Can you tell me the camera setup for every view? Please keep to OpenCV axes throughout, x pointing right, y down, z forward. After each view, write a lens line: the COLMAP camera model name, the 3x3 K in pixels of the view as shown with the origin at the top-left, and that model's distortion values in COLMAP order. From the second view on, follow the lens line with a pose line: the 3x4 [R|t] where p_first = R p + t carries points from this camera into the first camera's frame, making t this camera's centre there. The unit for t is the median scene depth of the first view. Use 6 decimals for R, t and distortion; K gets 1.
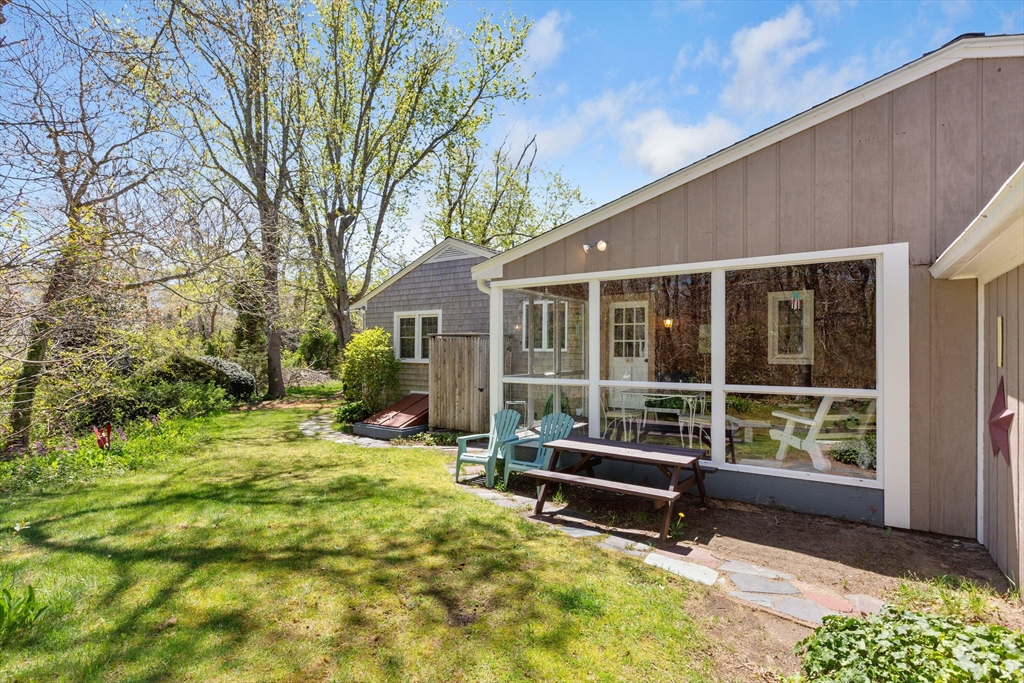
lens RADIAL K [[527.2, 0, 487.3], [0, 527.2, 336.8], [0, 0, 1]] dist [0.013297, 0.001397]
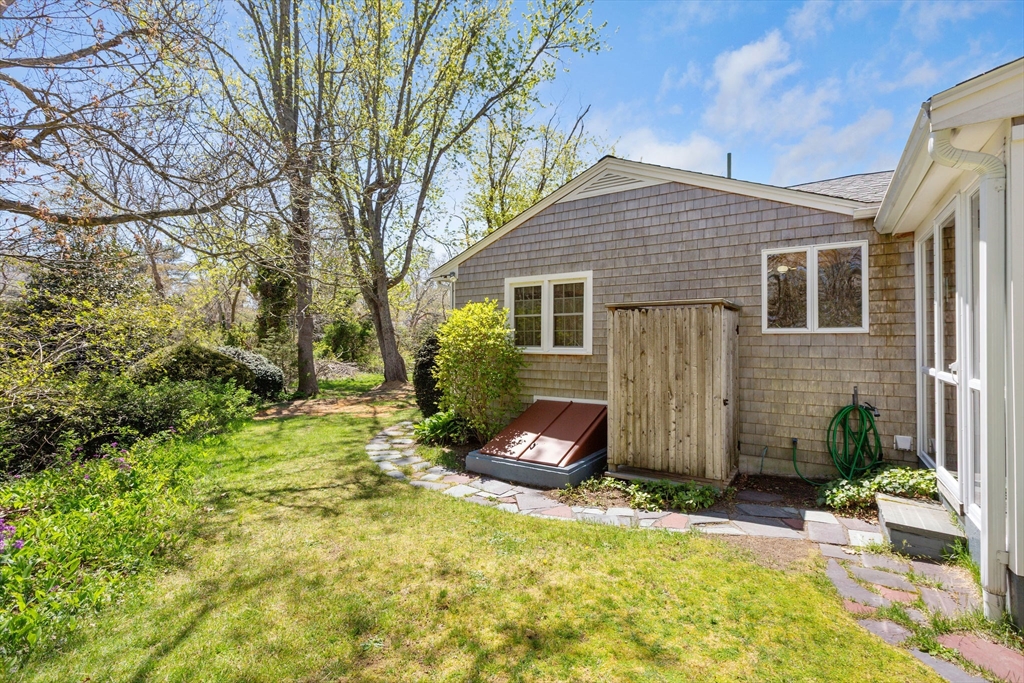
lens RADIAL K [[462.7, 0, 506.2], [0, 462.7, 341.3], [0, 0, 1]] dist [0.005253, -0.001237]
pose [[0.998712, 0.000340, 0.050745, -0.207221], [-0.001375, 0.999792, 0.020368, 0.021544], [-0.050727, -0.020411, 0.998504, 0.415587]]
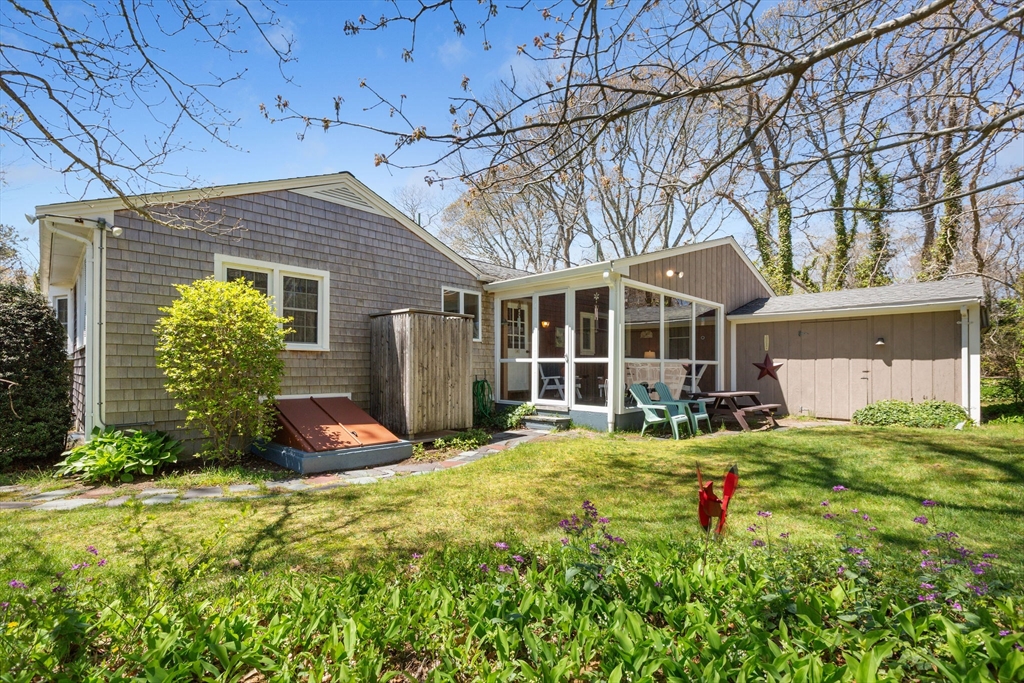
lens RADIAL K [[462.7, 0, 508.9], [0, 462.7, 366.4], [0, 0, 1]] dist [0.005253, -0.001237]
pose [[0.143423, 0.001720, 0.989660, -0.607819], [-0.031263, 0.999507, 0.002793, 0.057830], [-0.989167, -0.031341, 0.143407, 0.642892]]
